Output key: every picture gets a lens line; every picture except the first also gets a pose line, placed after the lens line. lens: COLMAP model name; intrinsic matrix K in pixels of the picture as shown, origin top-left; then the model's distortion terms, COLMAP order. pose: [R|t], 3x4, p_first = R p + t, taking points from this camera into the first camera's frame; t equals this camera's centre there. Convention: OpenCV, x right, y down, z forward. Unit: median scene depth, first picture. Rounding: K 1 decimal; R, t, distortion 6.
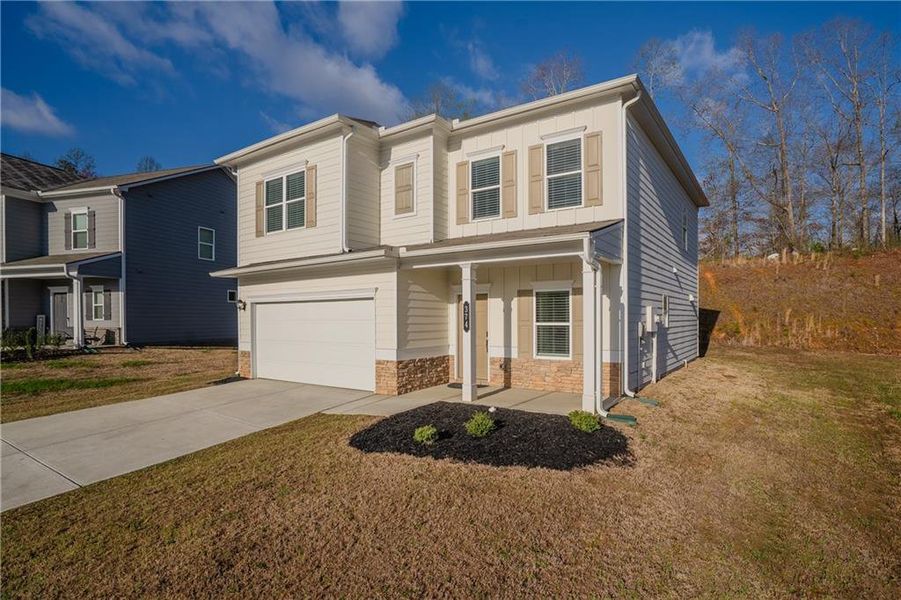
lens RADIAL K [[473.4, 0, 450.5], [0, 473.4, 300.0], [0, 0, 1]] dist [-0.002401, -0.000092]
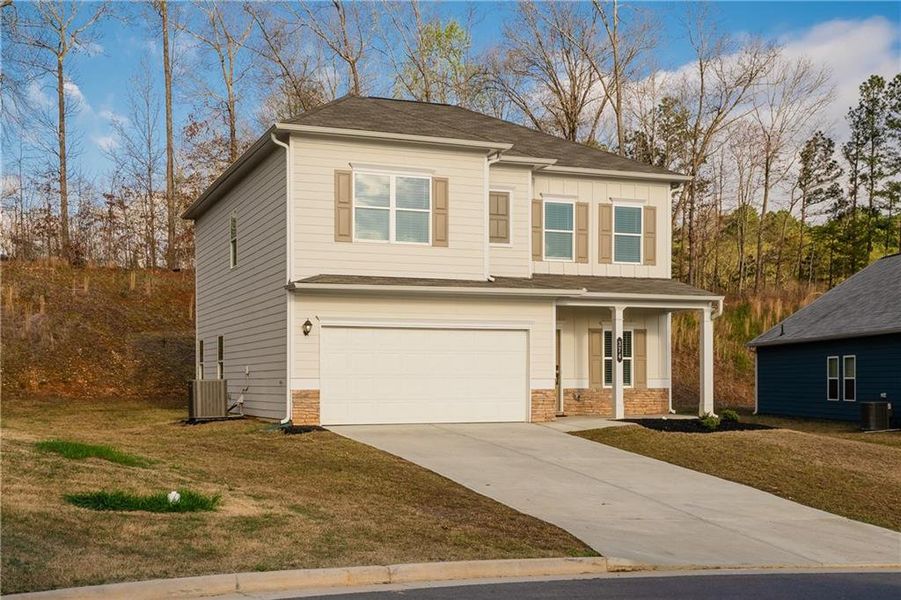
lens RADIAL K [[1105.8, 0, 450.5], [0, 1105.8, 300.0], [0, 0, 1]] dist [0.010864, 0.006414]
pose [[0.561466, 0.066432, 0.824829, -2.262237], [-0.038246, 0.997790, -0.054328, 0.069442], [-0.826615, -0.001043, 0.562766, -0.210801]]
